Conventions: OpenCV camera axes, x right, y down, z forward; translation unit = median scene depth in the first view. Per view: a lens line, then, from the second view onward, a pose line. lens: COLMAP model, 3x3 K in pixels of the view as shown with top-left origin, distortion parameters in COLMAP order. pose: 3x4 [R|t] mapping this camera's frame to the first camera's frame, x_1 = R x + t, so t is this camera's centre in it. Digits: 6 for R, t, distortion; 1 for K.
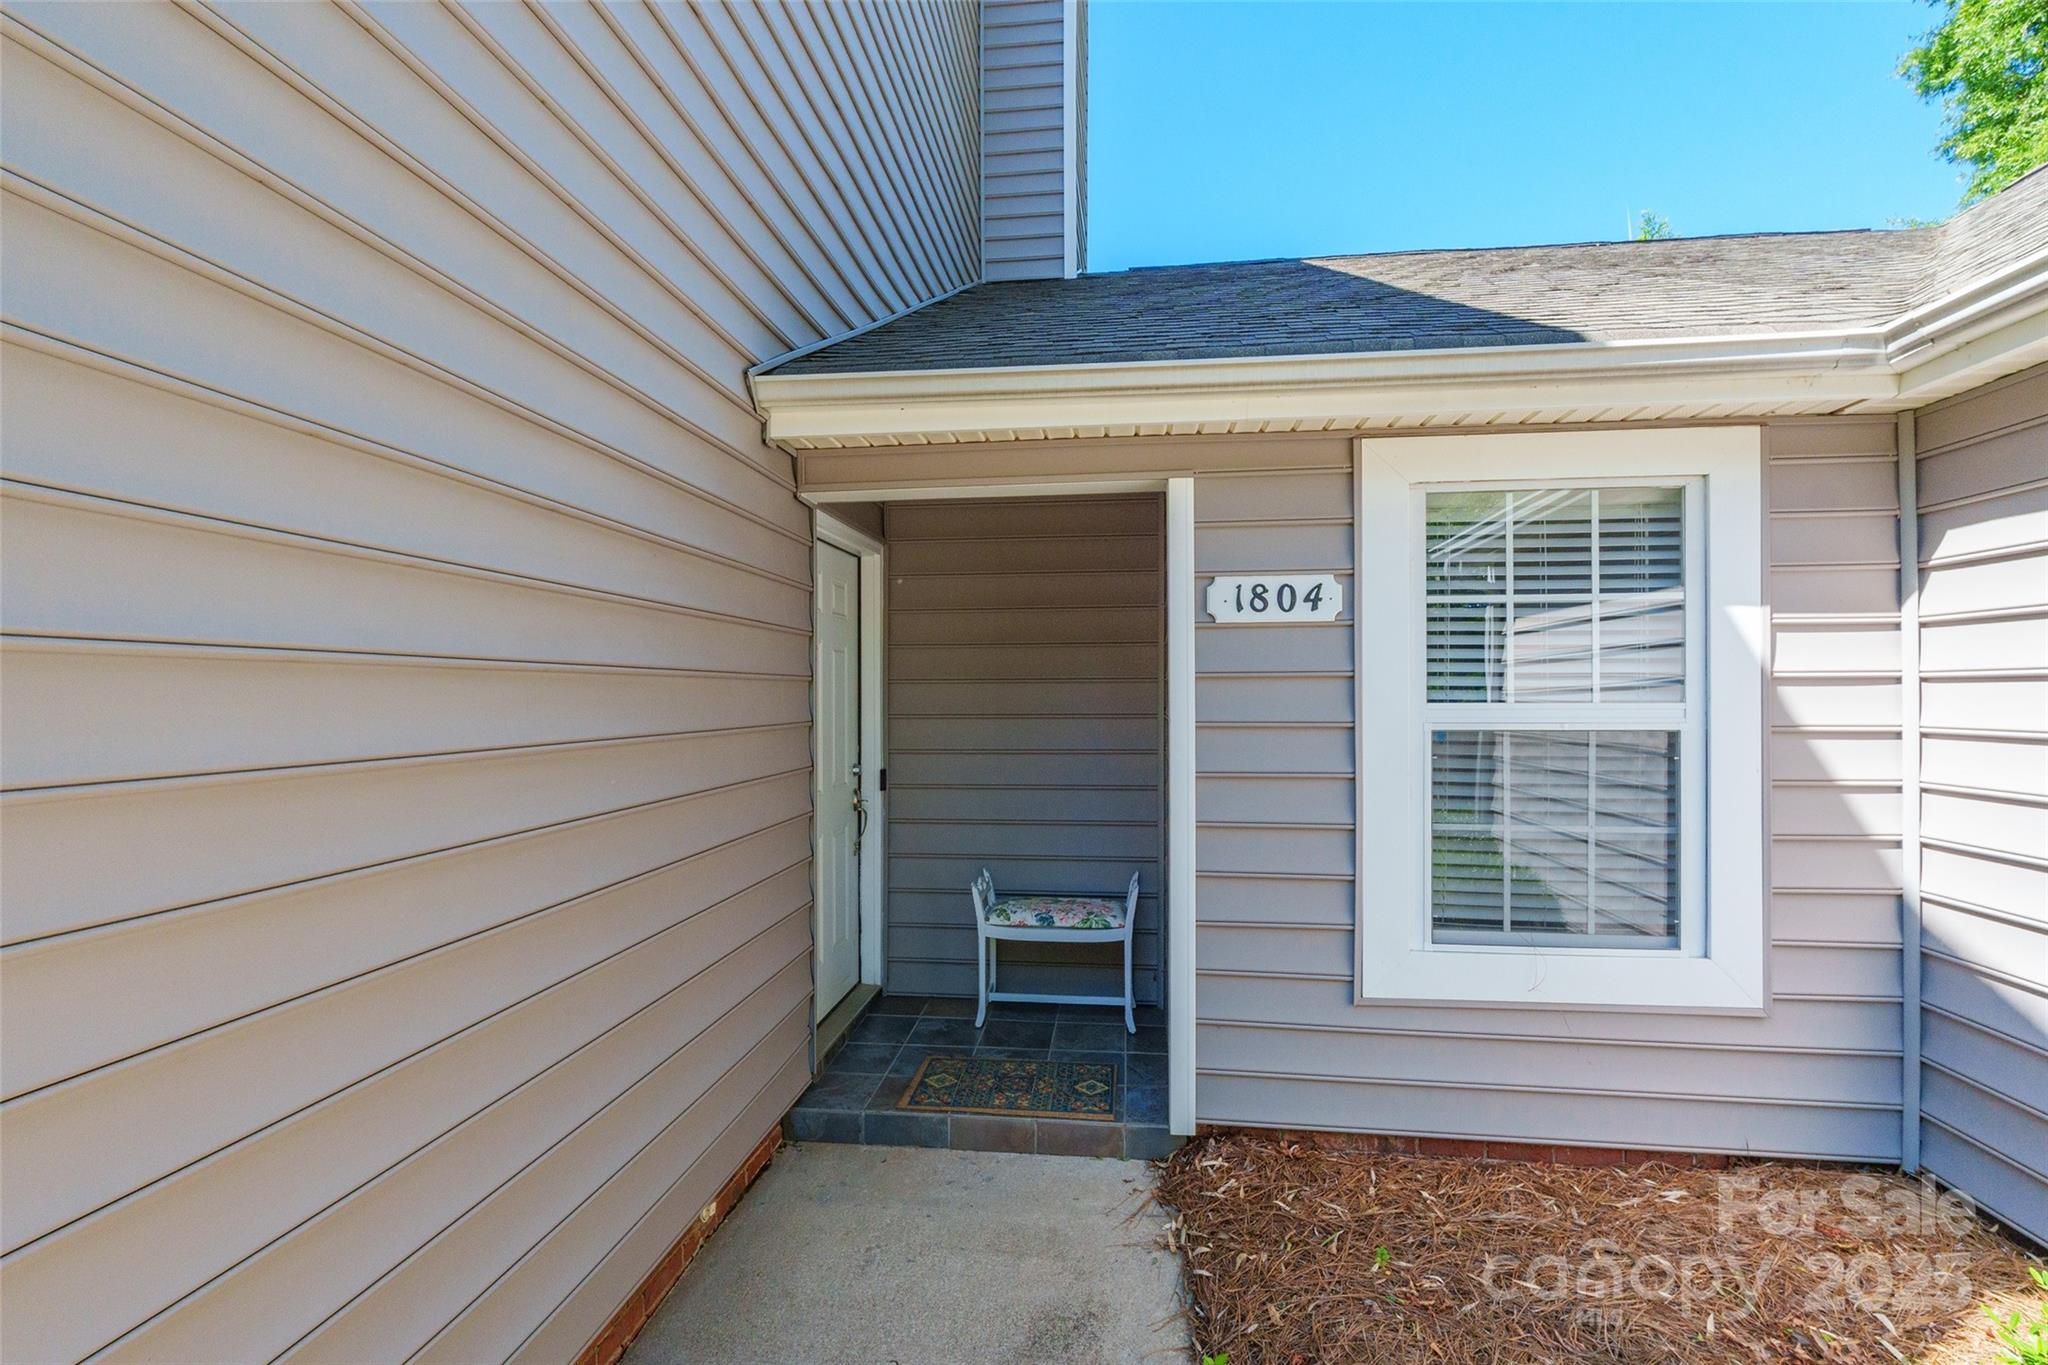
lens RADIAL K [[921.5, 0, 1025.2], [0, 921.5, 685.7], [0, 0, 1]] dist [-0.005660, 0.000122]
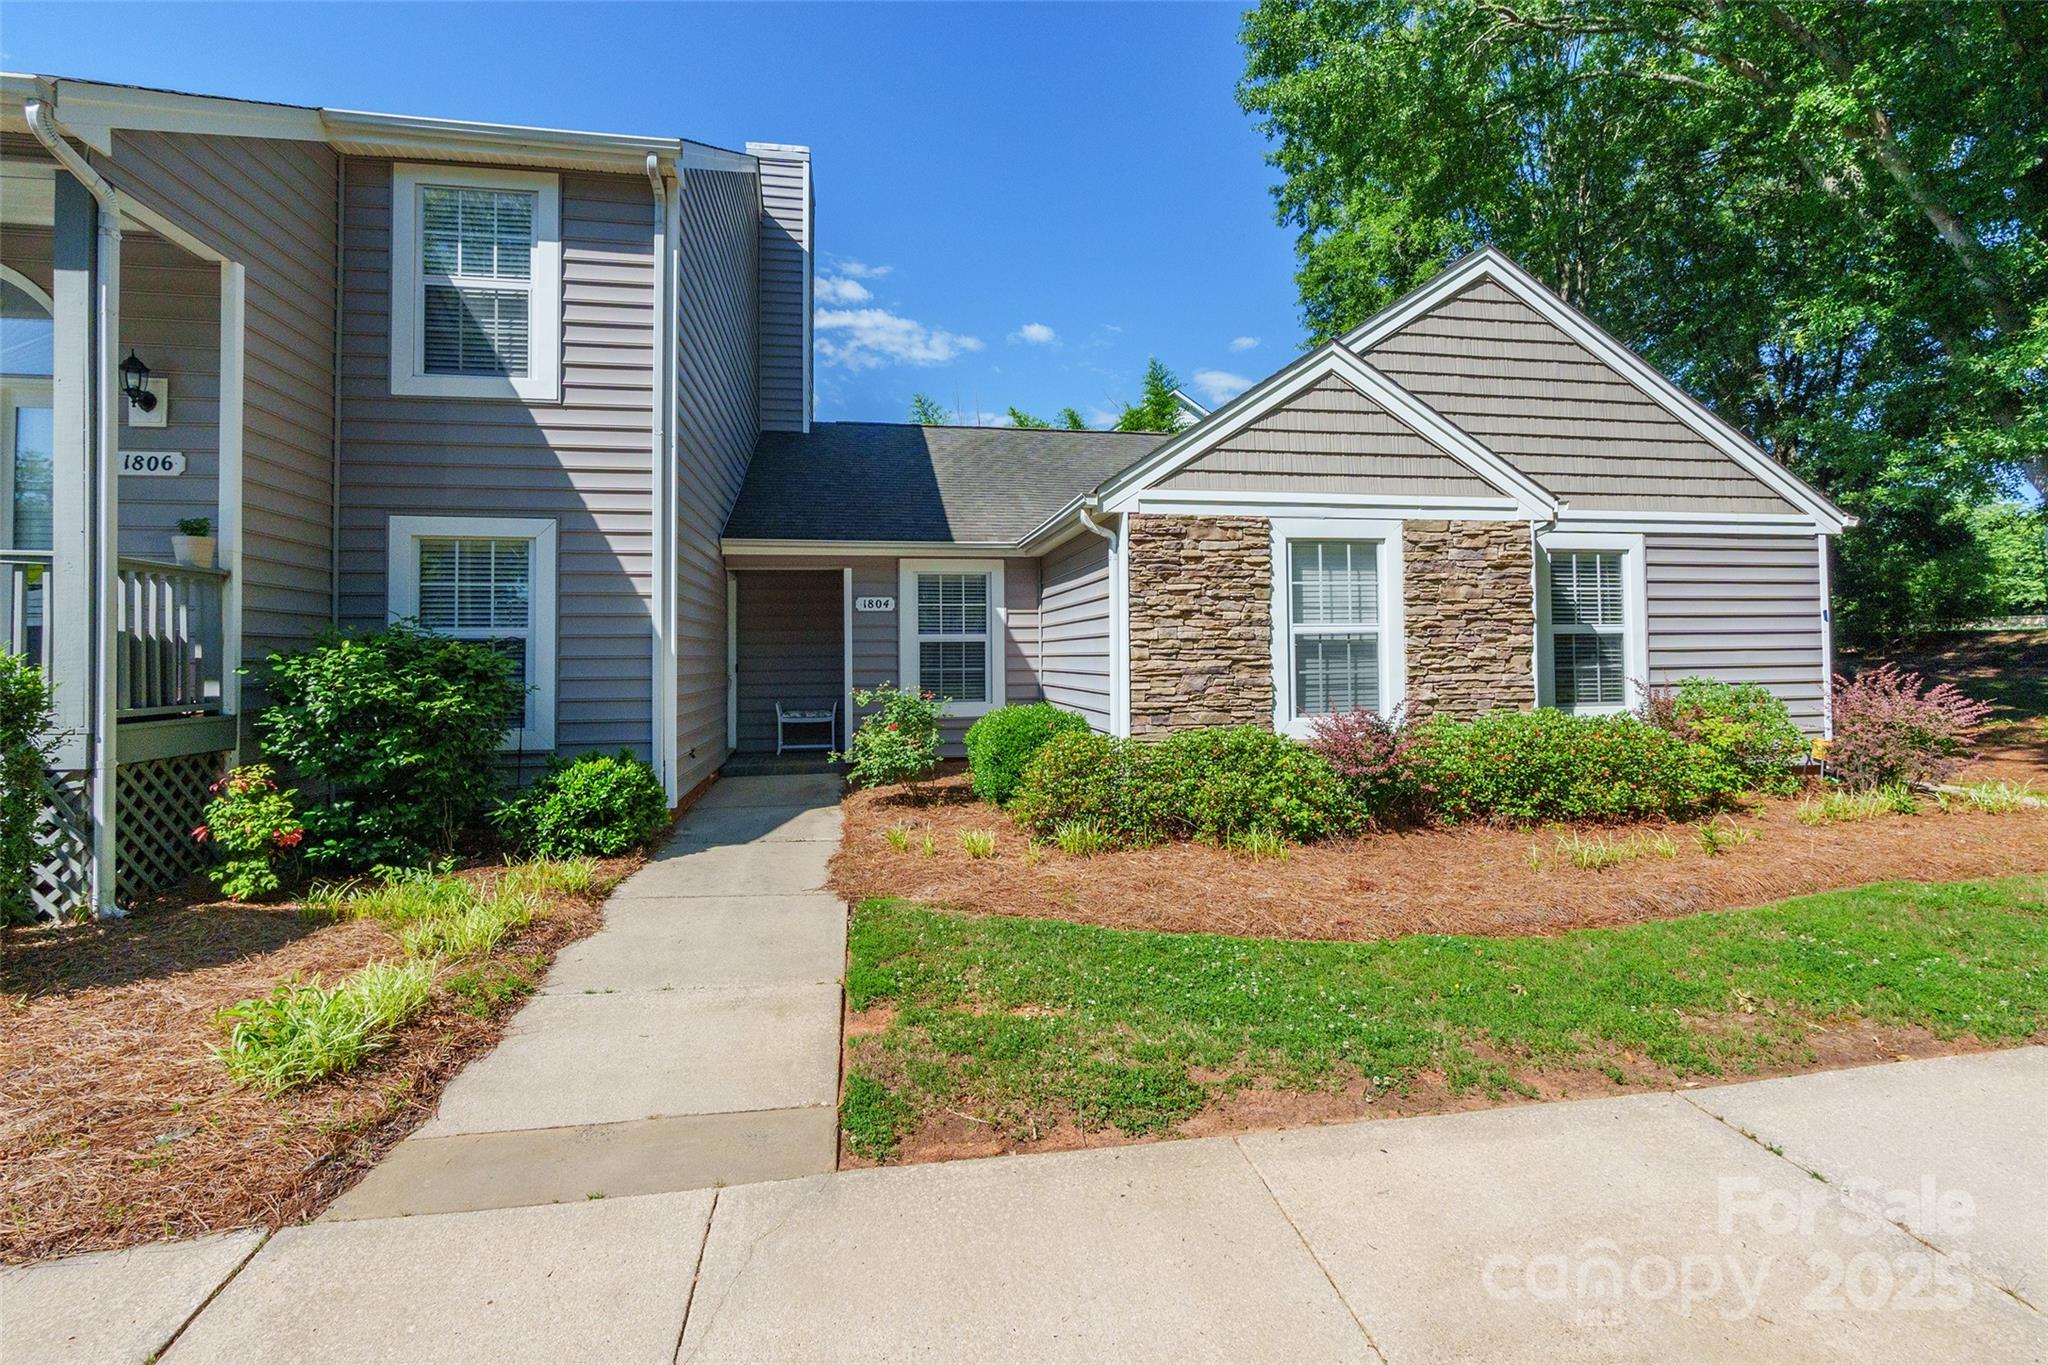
lens RADIAL K [[921.5, 0, 1028.4], [0, 921.5, 639.0], [0, 0, 1]] dist [-0.005660, 0.000122]
pose [[0.953225, -0.003324, 0.302244, -0.222680], [0.006390, 0.999938, -0.009155, 0.070576], [-0.302195, 0.010659, 0.953187, -2.451397]]
